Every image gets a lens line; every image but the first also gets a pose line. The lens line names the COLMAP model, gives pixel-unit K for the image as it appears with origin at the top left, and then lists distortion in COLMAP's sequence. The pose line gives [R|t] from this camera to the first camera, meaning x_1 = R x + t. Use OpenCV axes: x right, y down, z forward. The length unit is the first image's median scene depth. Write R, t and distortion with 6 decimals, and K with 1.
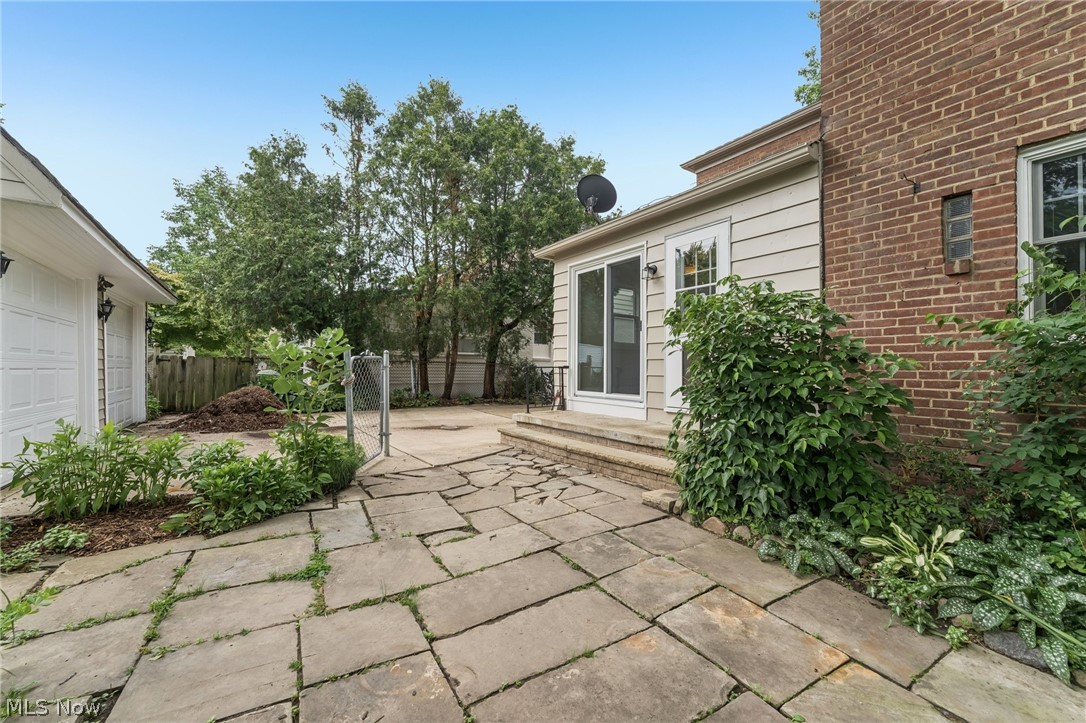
lens RADIAL K [[431.6, 0, 541.7], [0, 431.6, 362.4], [0, 0, 1]] dist [-0.001271, 0.000032]
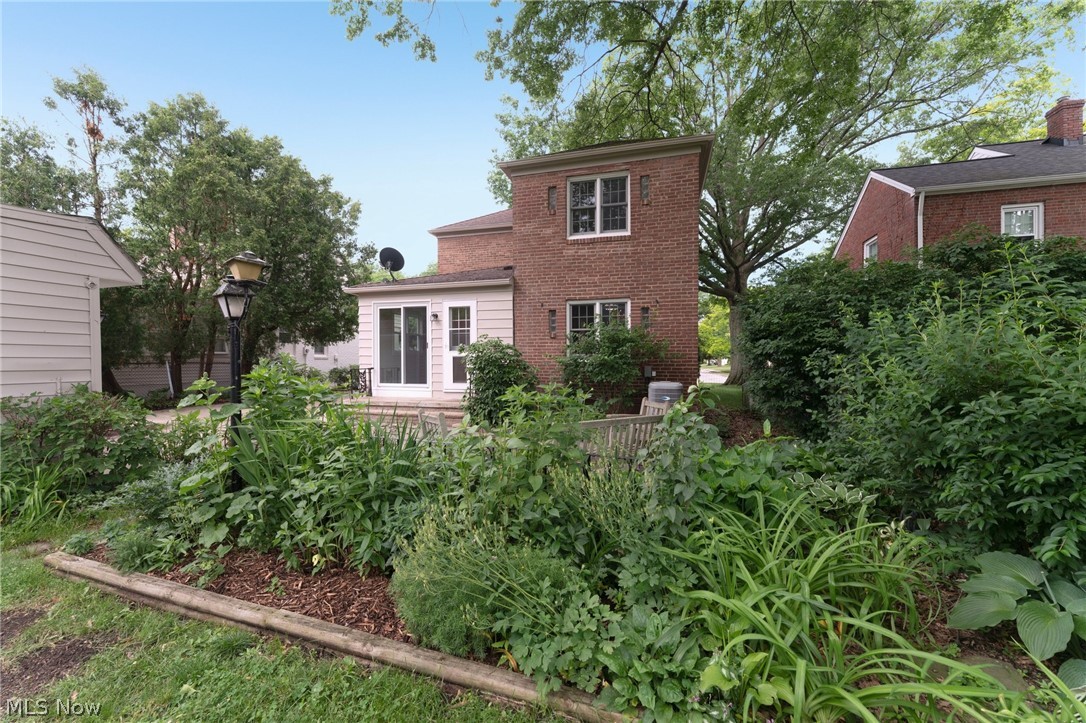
lens RADIAL K [[420.8, 0, 538.9], [0, 420.8, 363.7], [0, 0, 1]] dist [0.000411, 0.000143]
pose [[0.767795, -0.016307, 0.640488, -0.577011], [-0.001767, 0.999618, 0.027568, -0.061878], [-0.640693, -0.022299, 0.767473, -0.698513]]
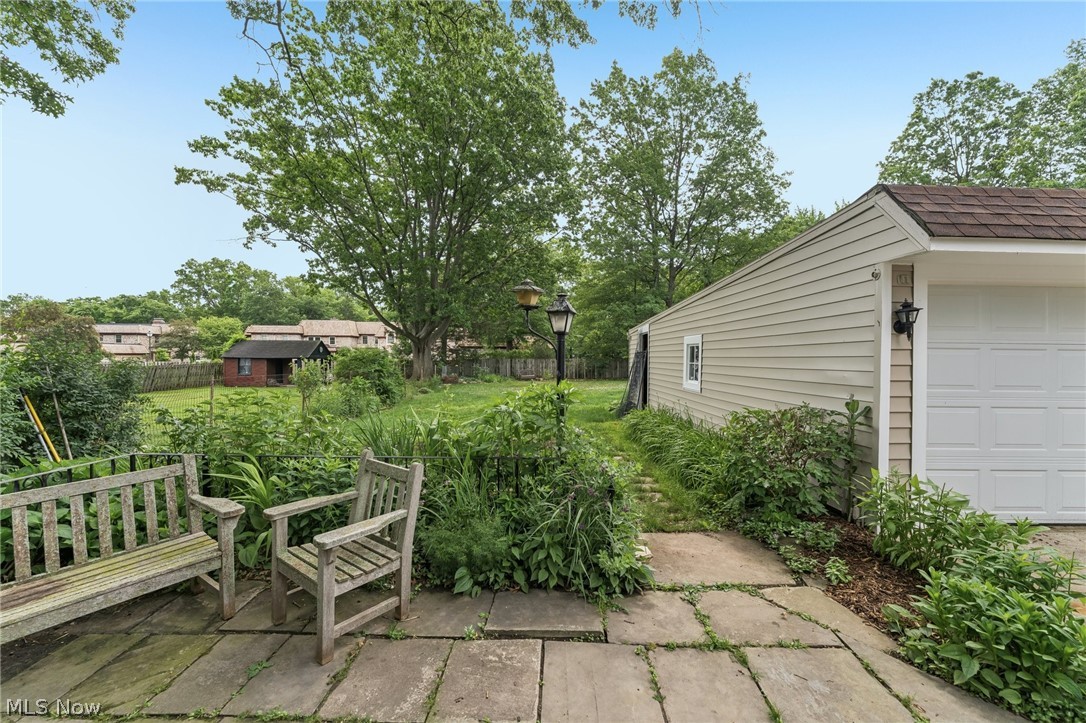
lens RADIAL K [[431.6, 0, 541.7], [0, 431.6, 362.4], [0, 0, 1]] dist [-0.001271, 0.000032]
pose [[-0.549395, -0.009521, -0.835508, 0.110063], [0.000738, 0.999929, -0.011881, -0.052375], [0.835562, -0.007144, -0.549349, 0.468040]]
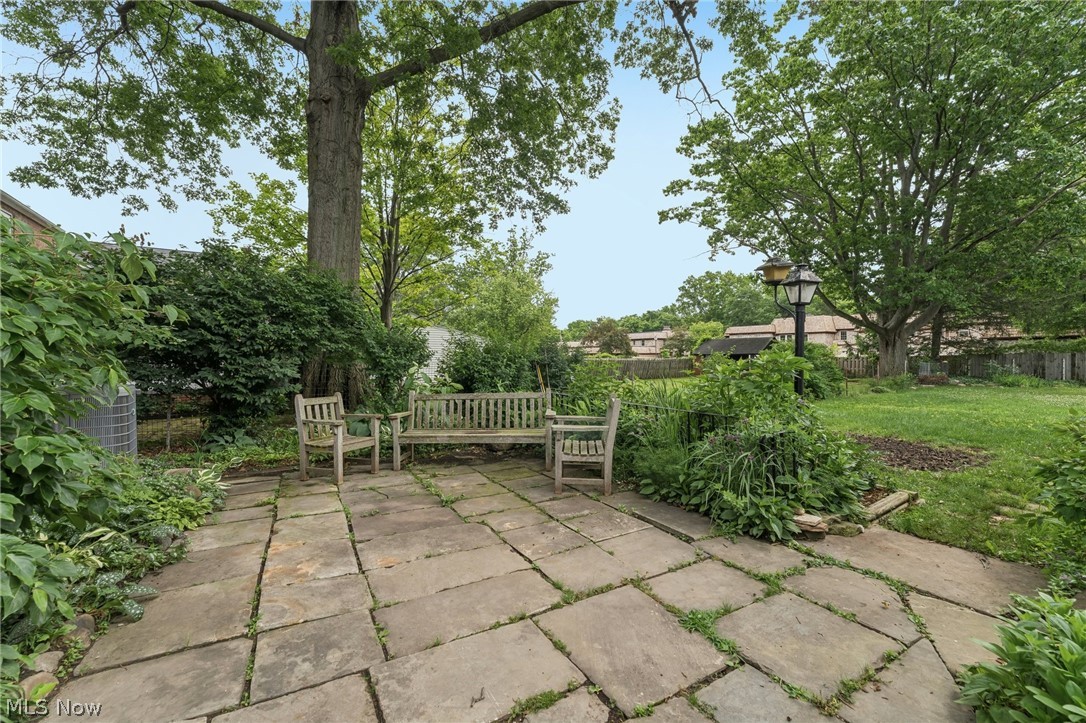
lens RADIAL K [[431.6, 0, 541.7], [0, 431.6, 362.4], [0, 0, 1]] dist [-0.001271, 0.000032]
pose [[-0.999232, -0.014655, 0.036342, -0.111970], [-0.014761, 0.999888, -0.002651, -0.005525], [-0.036299, -0.003186, -0.999336, 0.832137]]
